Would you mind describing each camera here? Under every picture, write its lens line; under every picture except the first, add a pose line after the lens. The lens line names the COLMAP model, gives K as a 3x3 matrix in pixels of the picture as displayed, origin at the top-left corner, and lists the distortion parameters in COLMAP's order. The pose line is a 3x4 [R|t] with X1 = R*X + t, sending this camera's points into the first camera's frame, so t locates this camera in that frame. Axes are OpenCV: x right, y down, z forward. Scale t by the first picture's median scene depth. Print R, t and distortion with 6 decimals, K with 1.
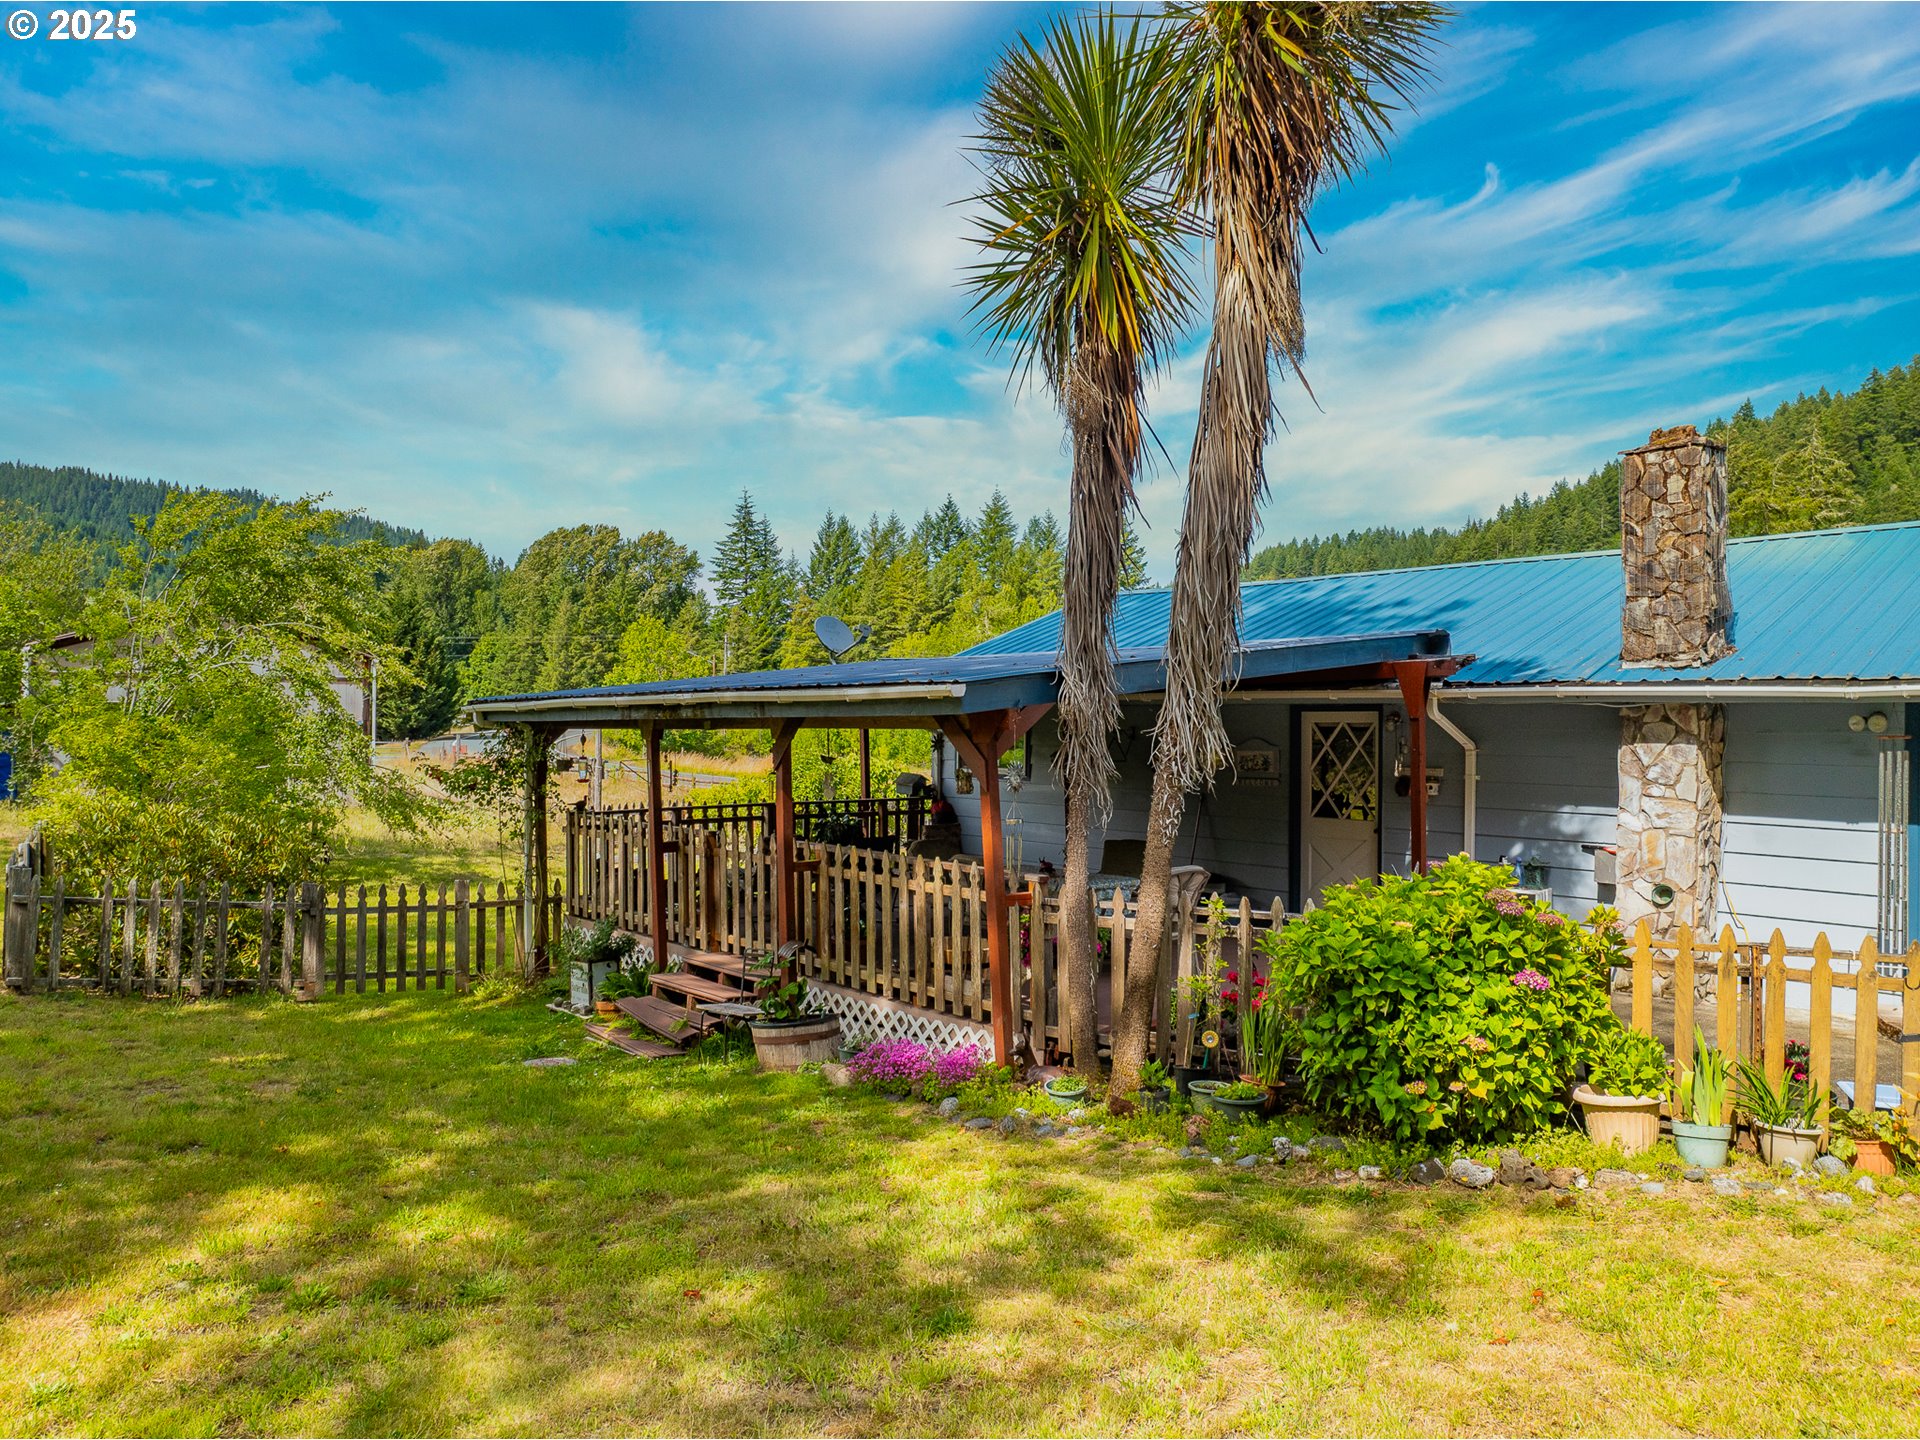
lens RADIAL K [[1351.1, 0, 957.4], [0, 1351.1, 715.3], [0, 0, 1]] dist [-0.033327, -0.003252]
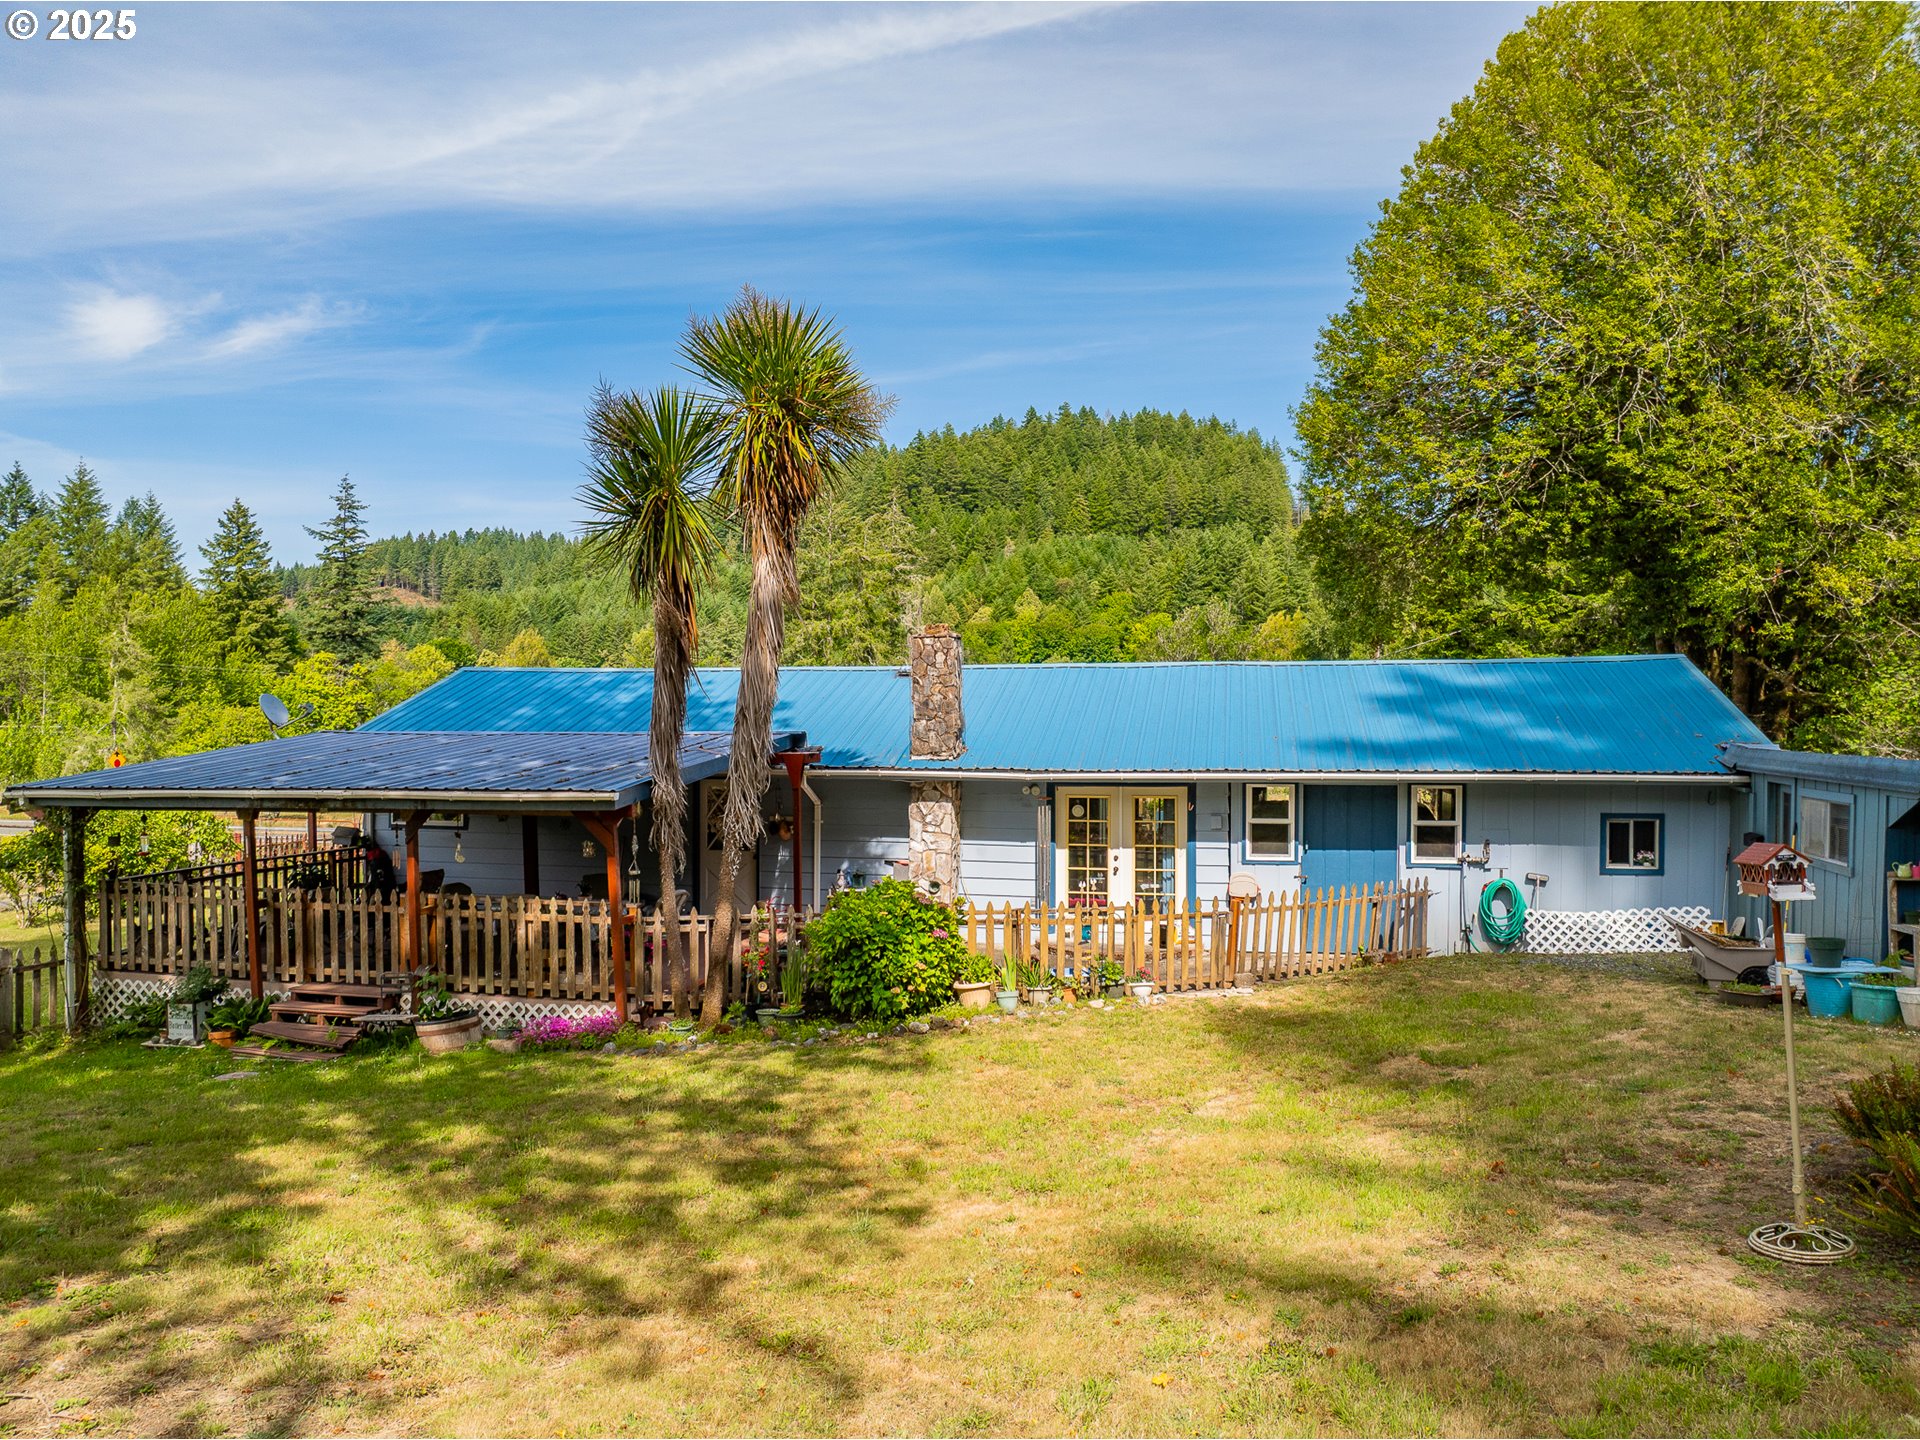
lens RADIAL K [[1351.1, 0, 957.4], [0, 1351.1, 715.3], [0, 0, 1]] dist [-0.033327, -0.003252]
pose [[0.804276, -0.000016, 0.594256, -0.470889], [-0.000254, 1.000000, 0.000371, -0.086706], [-0.594256, -0.000450, 0.804276, -0.426023]]
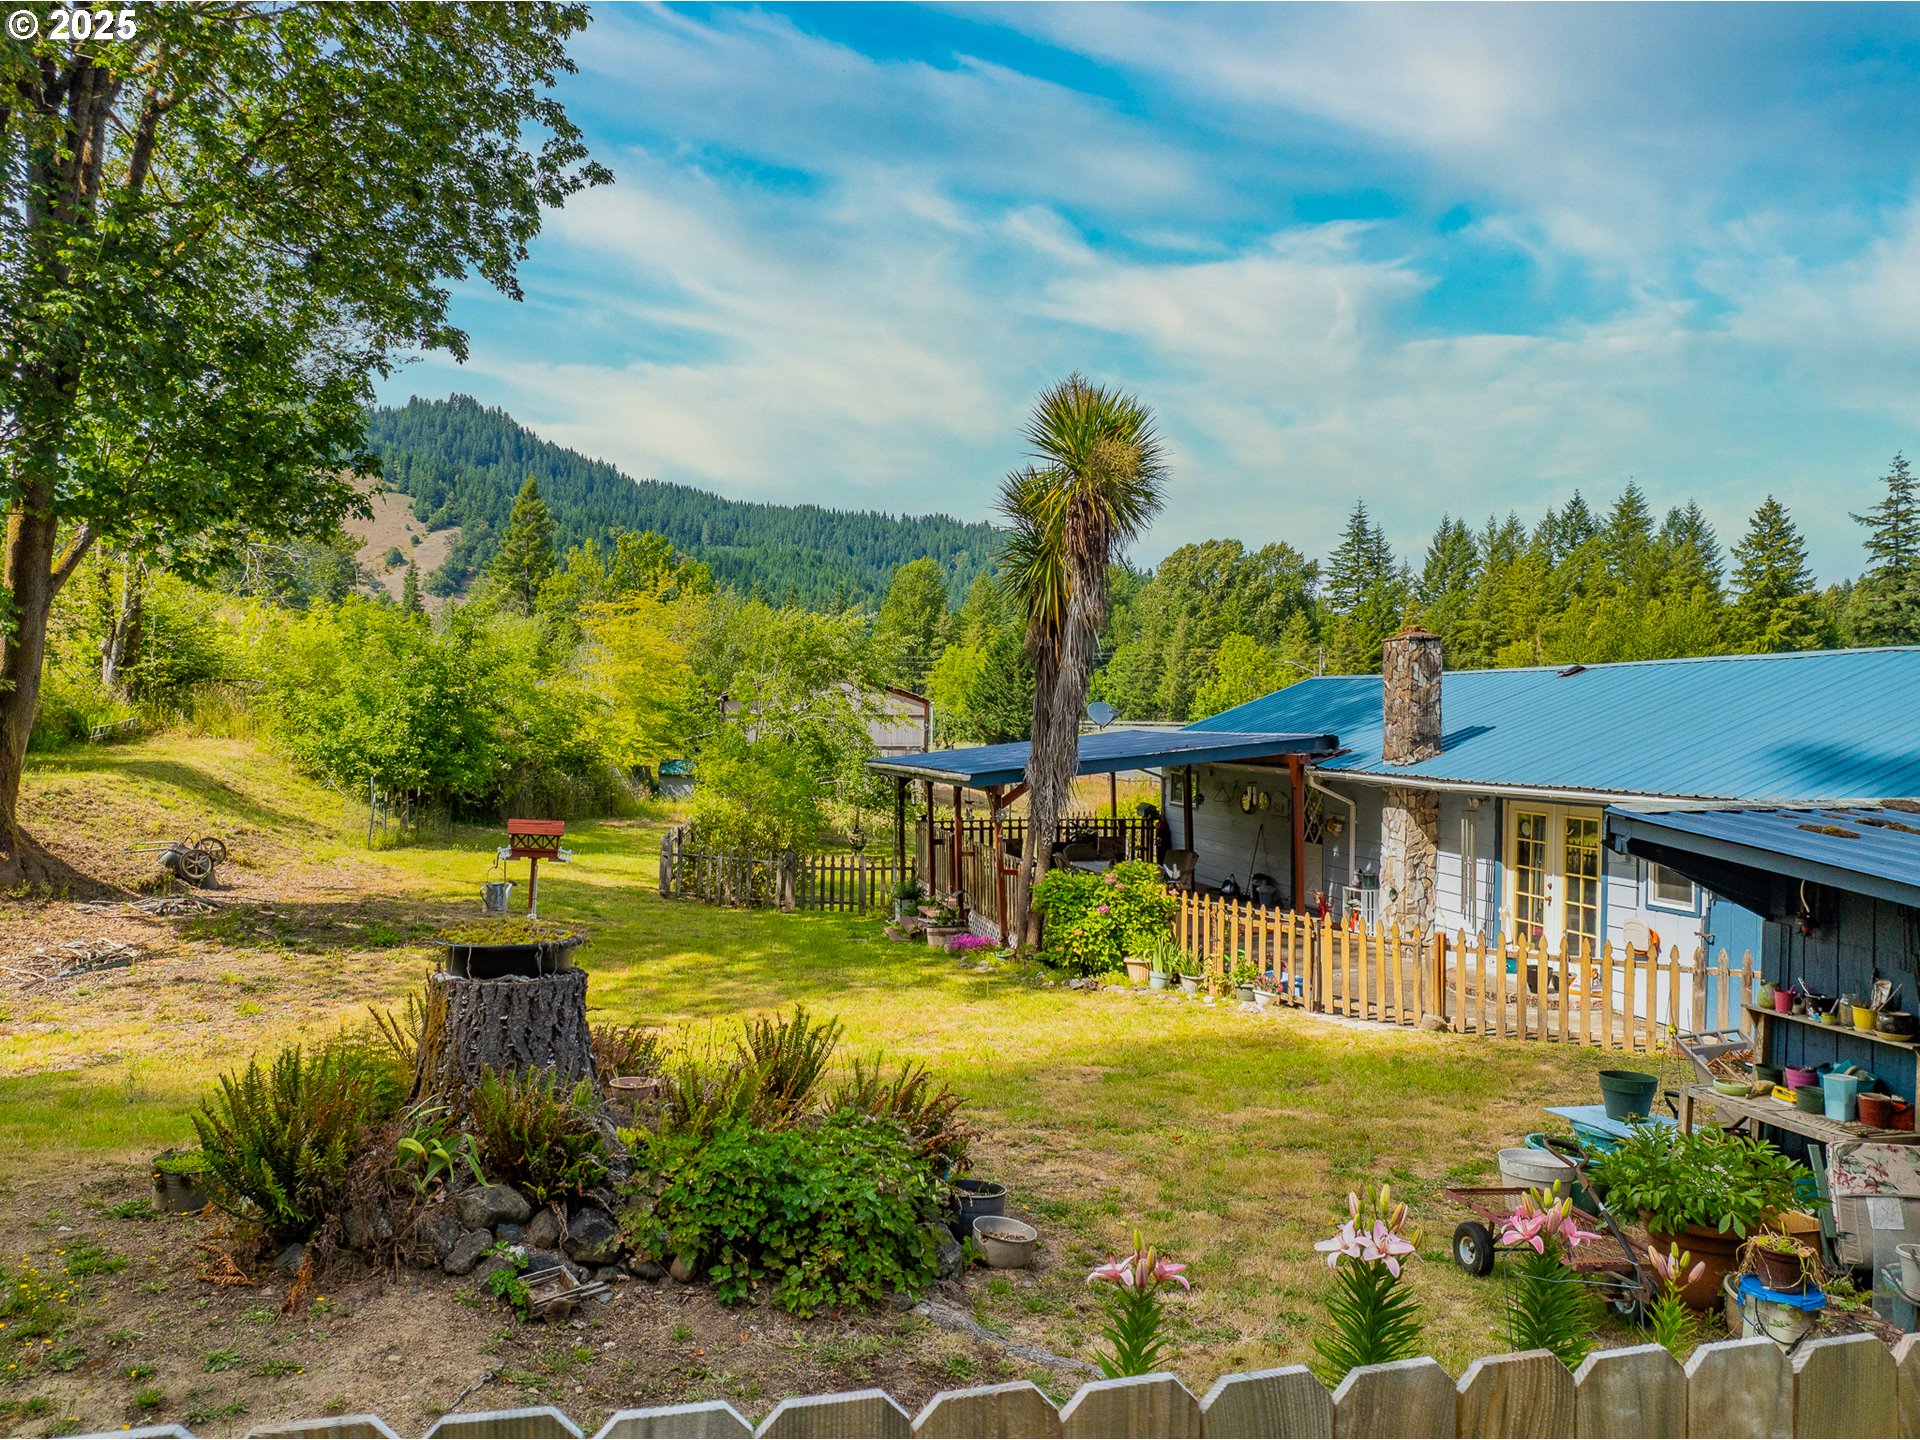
lens RADIAL K [[1351.1, 0, 957.4], [0, 1351.1, 715.3], [0, 0, 1]] dist [-0.033327, -0.003252]
pose [[0.887318, 0.001152, -0.461157, 0.779021], [-0.000609, 0.999999, 0.001327, -0.095265], [0.461158, -0.000897, 0.887318, -0.778570]]
